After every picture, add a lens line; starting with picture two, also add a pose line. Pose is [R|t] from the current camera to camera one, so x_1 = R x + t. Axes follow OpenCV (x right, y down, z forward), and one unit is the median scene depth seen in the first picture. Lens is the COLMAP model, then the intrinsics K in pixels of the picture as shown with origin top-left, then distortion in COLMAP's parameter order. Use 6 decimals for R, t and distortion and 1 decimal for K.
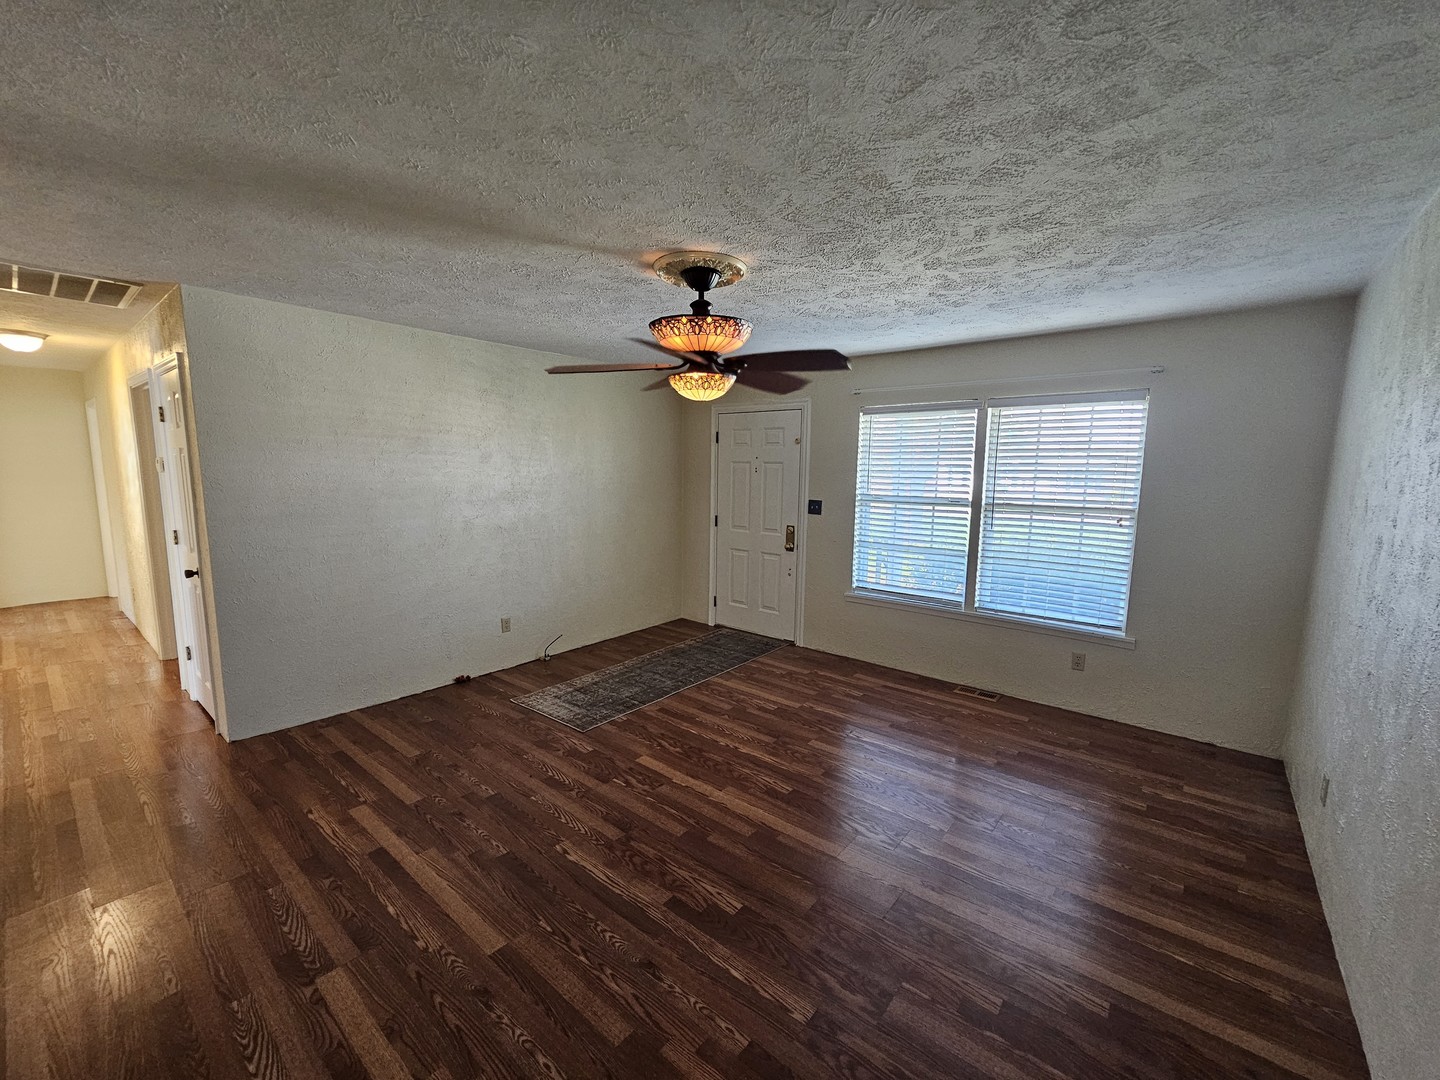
lens RADIAL K [[587.4, 0, 725.5], [0, 587.4, 545.7], [0, 0, 1]] dist [-0.001528, 0.003512]
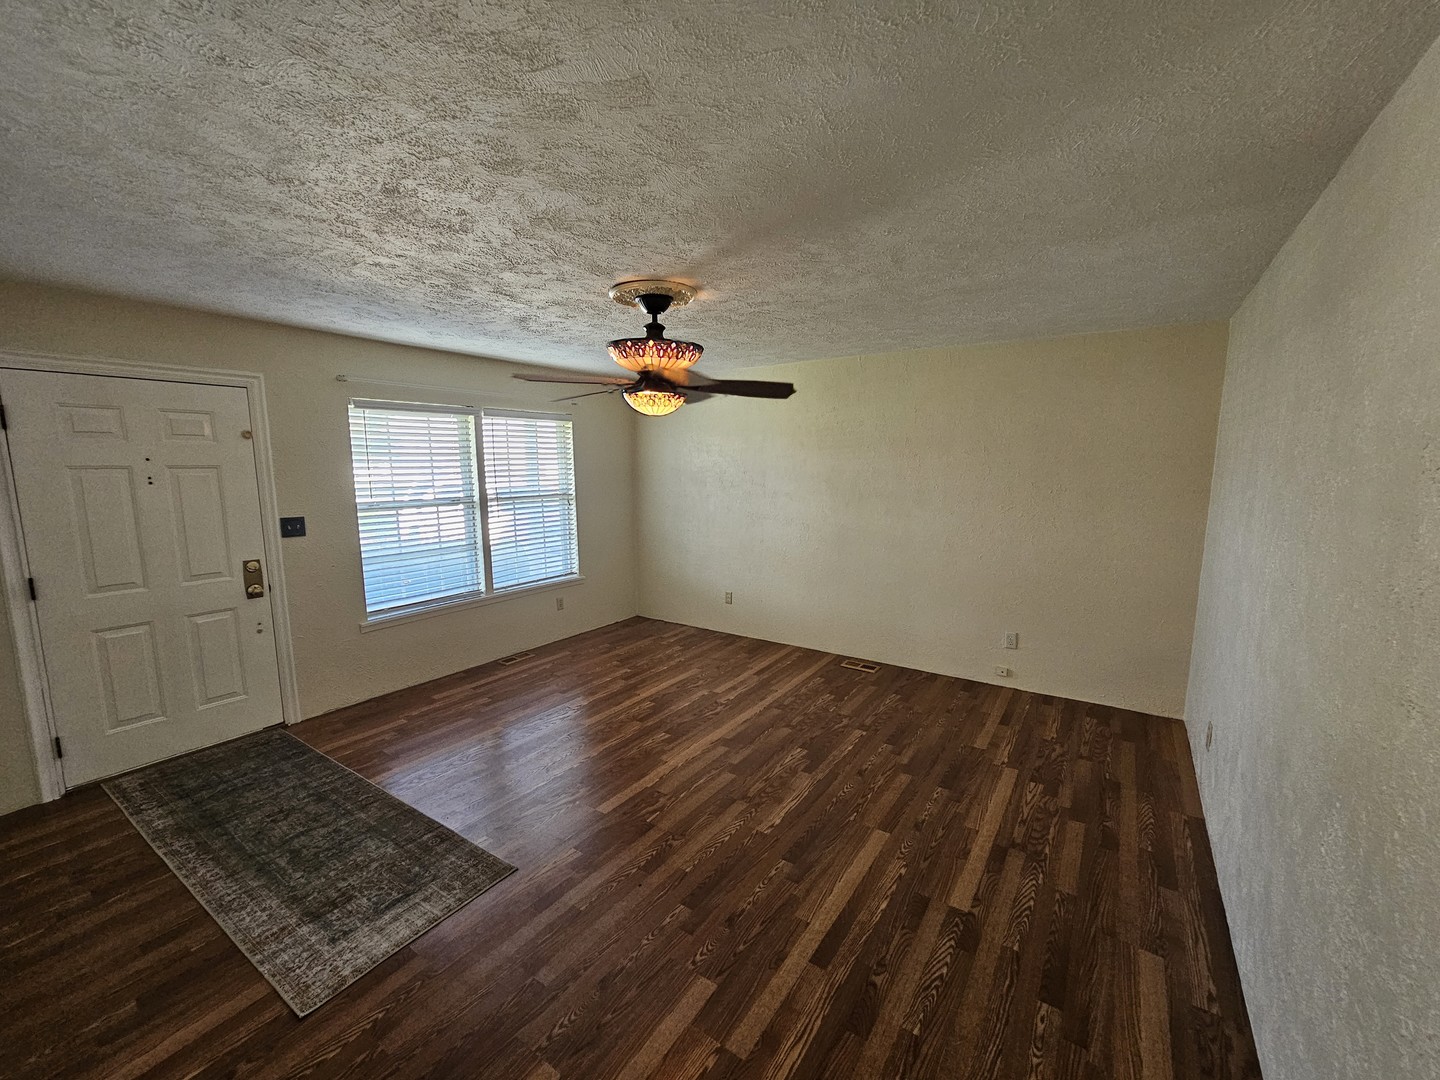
lens RADIAL K [[587.4, 0, 725.5], [0, 587.4, 545.7], [0, 0, 1]] dist [-0.001528, 0.003512]
pose [[-0.087545, -0.156808, 0.983741, -0.824825], [0.131843, 0.977022, 0.167470, -0.126748], [-0.987397, 0.144360, -0.064859, 0.698811]]
